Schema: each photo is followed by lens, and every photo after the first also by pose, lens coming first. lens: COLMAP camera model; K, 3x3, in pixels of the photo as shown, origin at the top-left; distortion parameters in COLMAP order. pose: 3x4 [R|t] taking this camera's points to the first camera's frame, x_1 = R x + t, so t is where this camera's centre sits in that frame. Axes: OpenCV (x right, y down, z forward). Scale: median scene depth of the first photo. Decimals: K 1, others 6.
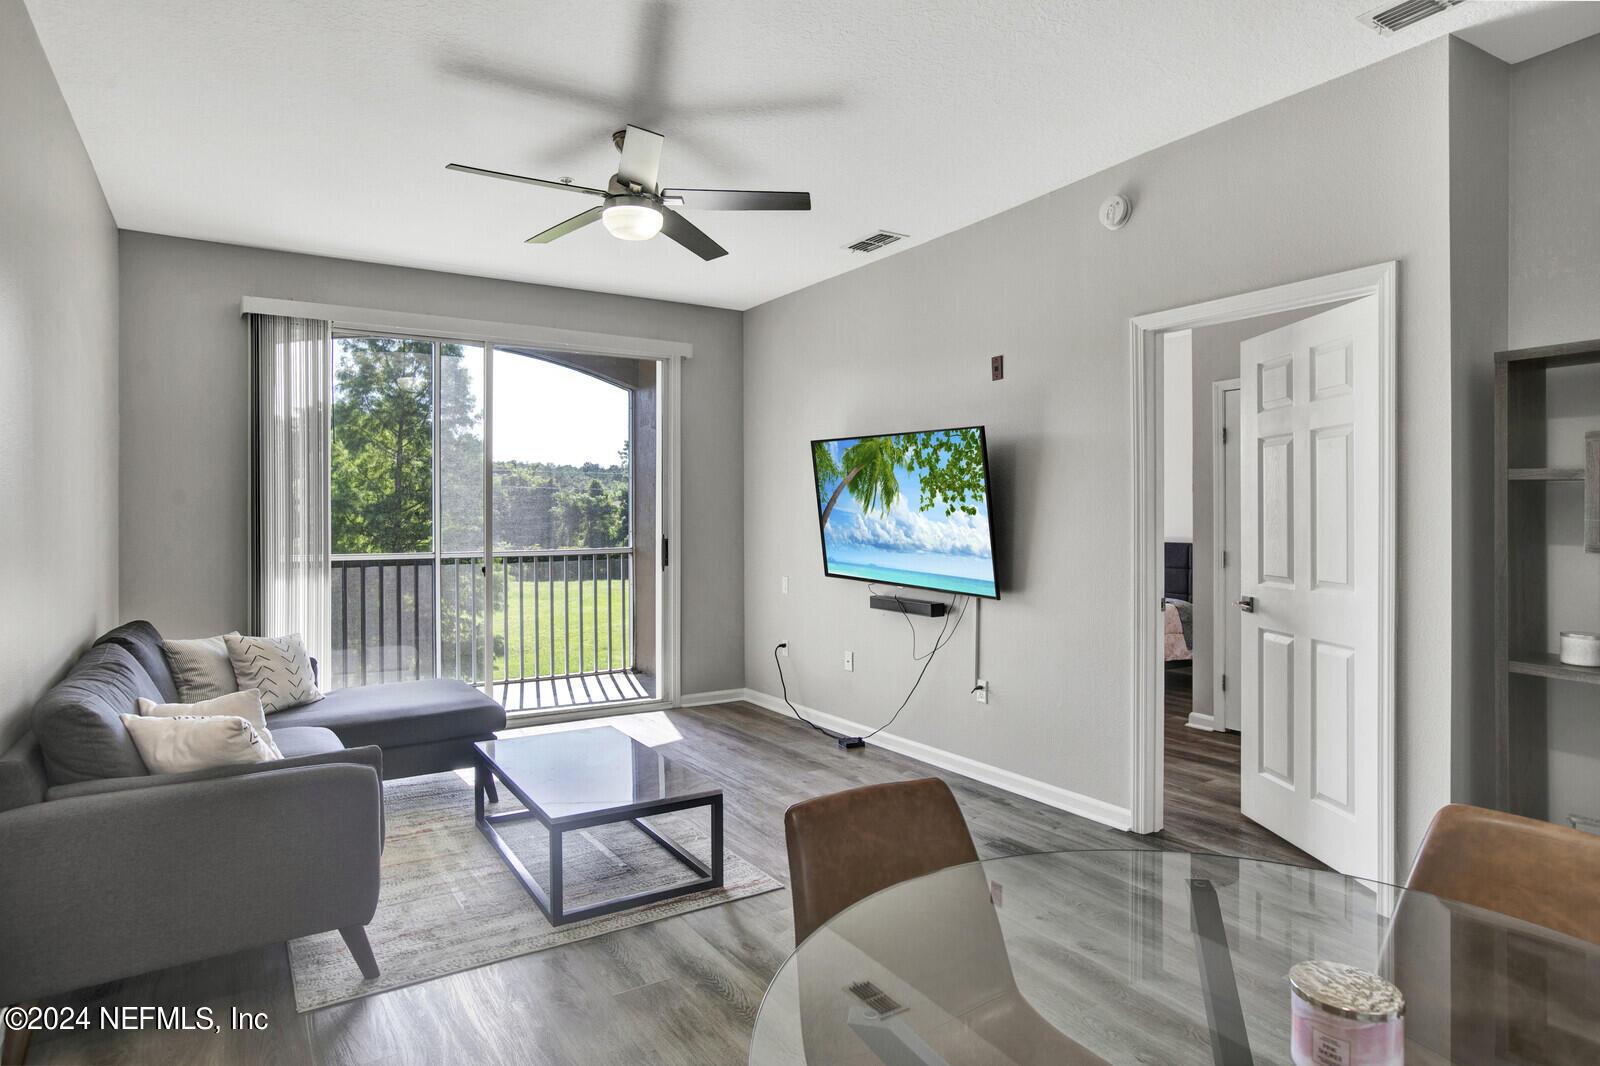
lens RADIAL K [[919.6, 0, 801.1], [0, 919.6, 530.7], [0, 0, 1]] dist [-0.004650, 0.004303]
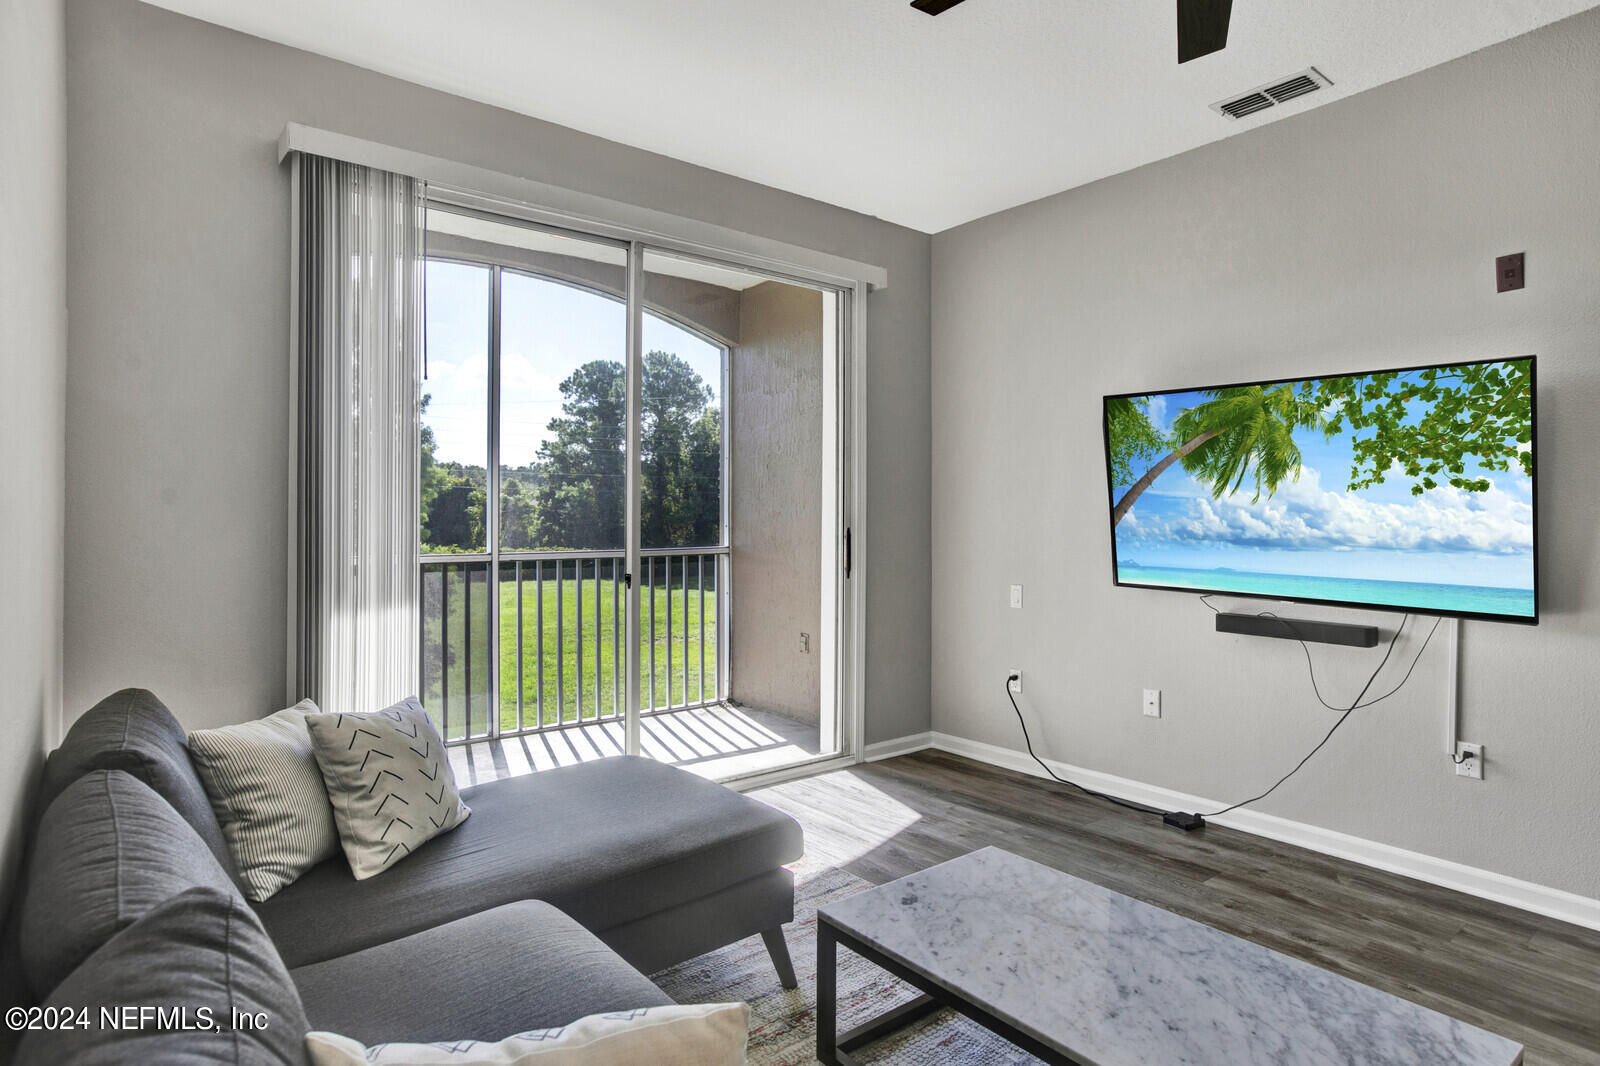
lens RADIAL K [[874.3, 0, 798.4], [0, 874.3, 530.2], [0, 0, 1]] dist [0.012685, 0.004286]
pose [[0.993094, -0.001646, 0.117314, -0.343248], [0.001759, 0.999998, -0.000858, 0.007010], [-0.117312, 0.001058, 0.993095, 0.392546]]
